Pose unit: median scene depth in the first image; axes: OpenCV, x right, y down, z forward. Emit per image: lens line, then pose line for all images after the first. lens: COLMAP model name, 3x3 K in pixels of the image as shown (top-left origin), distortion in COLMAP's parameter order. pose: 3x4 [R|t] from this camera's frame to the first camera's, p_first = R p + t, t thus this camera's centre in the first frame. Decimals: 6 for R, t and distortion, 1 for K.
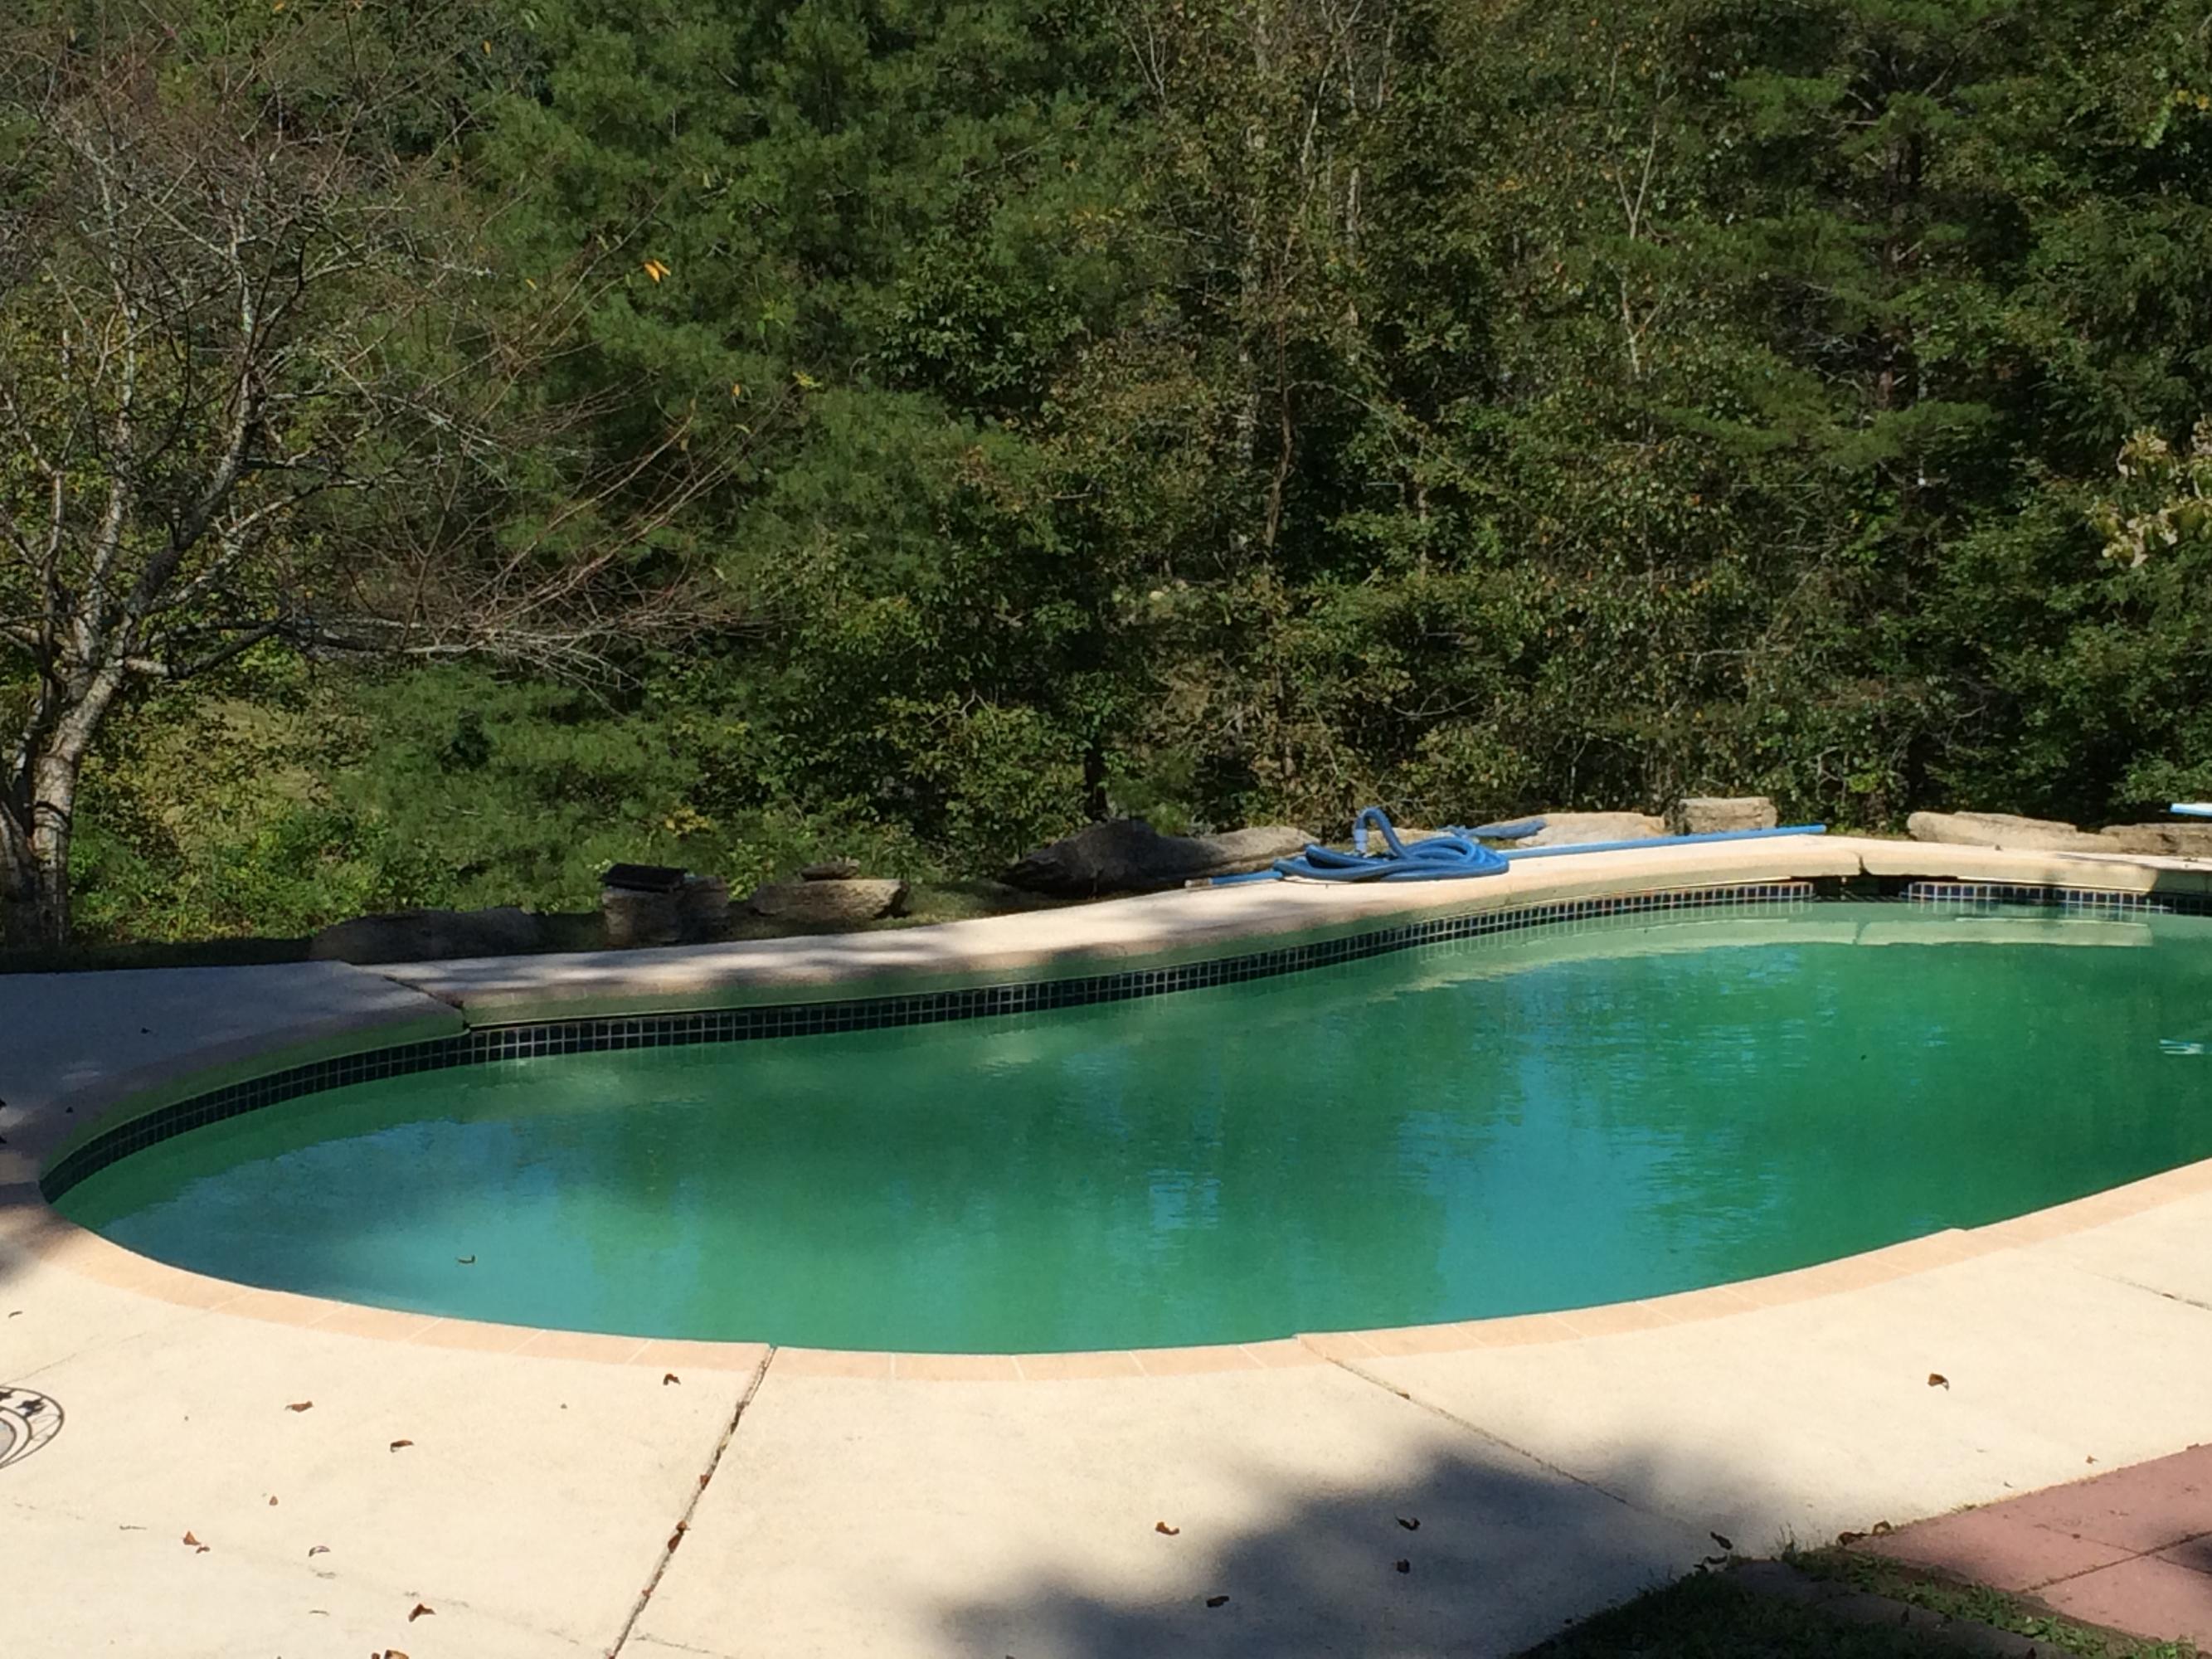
lens RADIAL K [[3927.6, 0, 1106.0], [0, 3927.6, 829.5], [0, 0, 1]] dist [-0.016808, 0.242425]
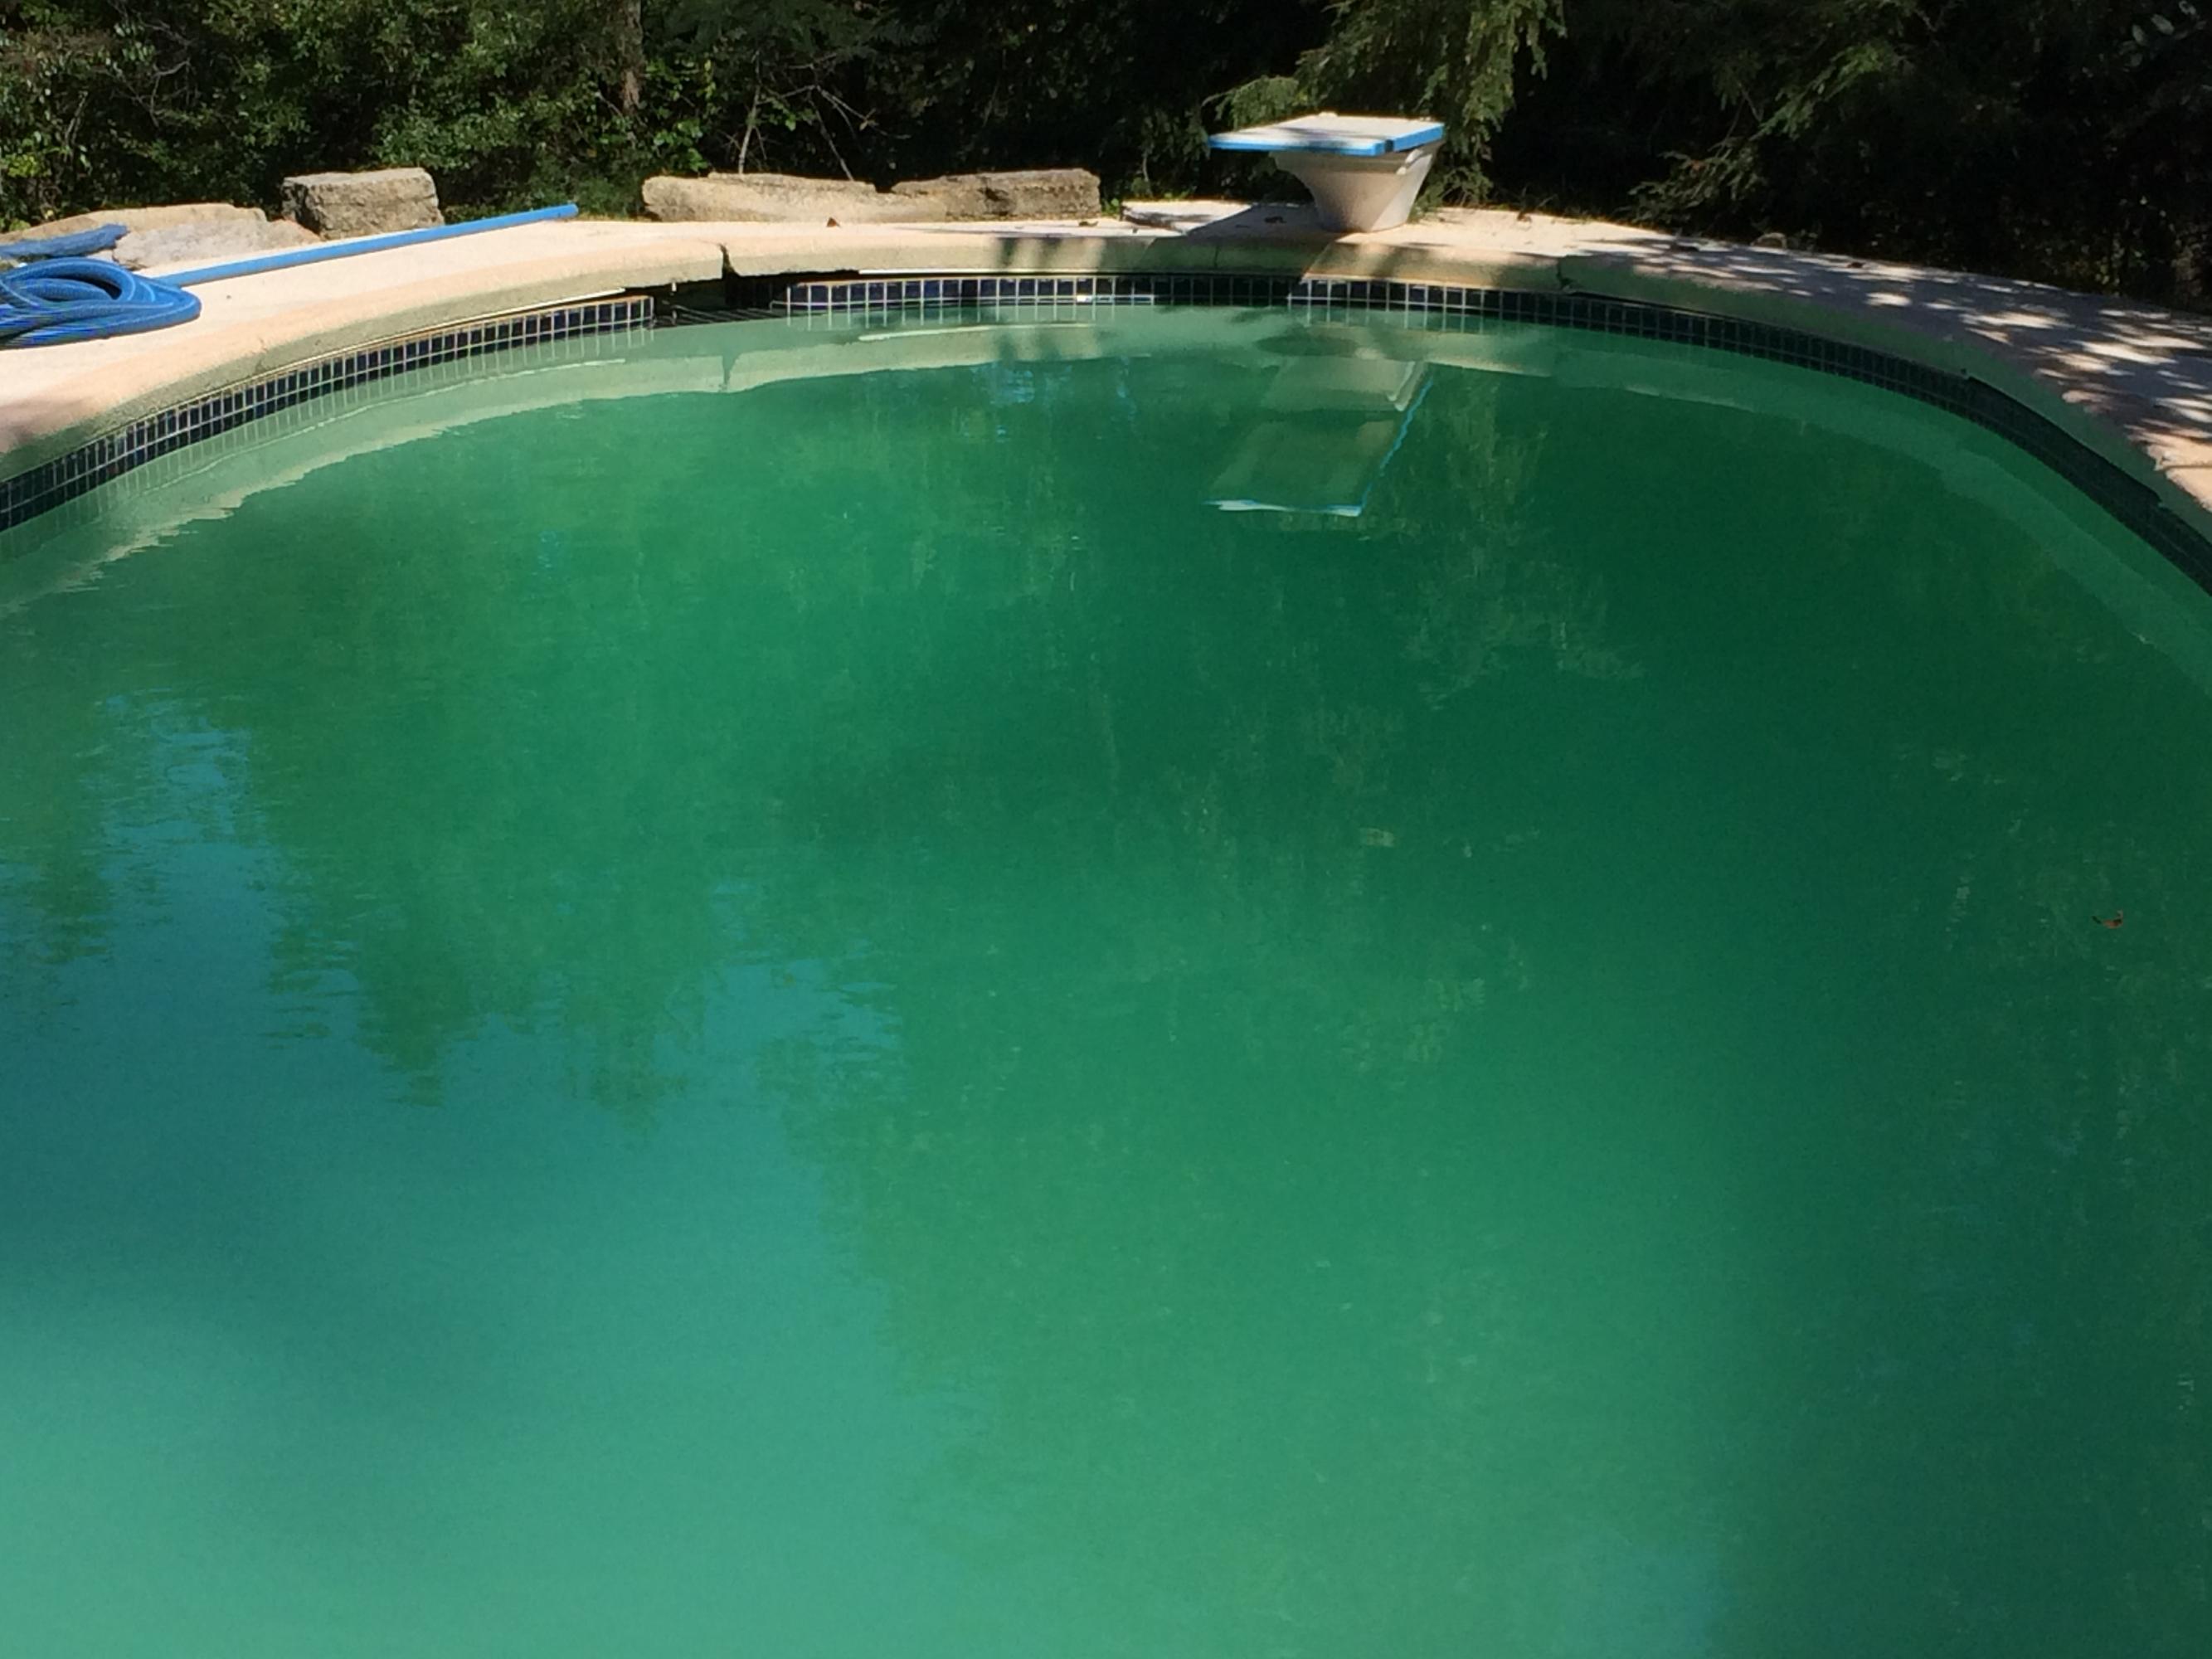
lens RADIAL K [[3927.6, 0, 1106.0], [0, 3927.6, 829.5], [0, 0, 1]] dist [-0.016808, 0.242425]
pose [[0.863085, -0.136215, 0.486344, -0.071070], [0.058990, 0.983541, 0.170783, -0.005184], [-0.501603, -0.118711, 0.856914, 0.414103]]
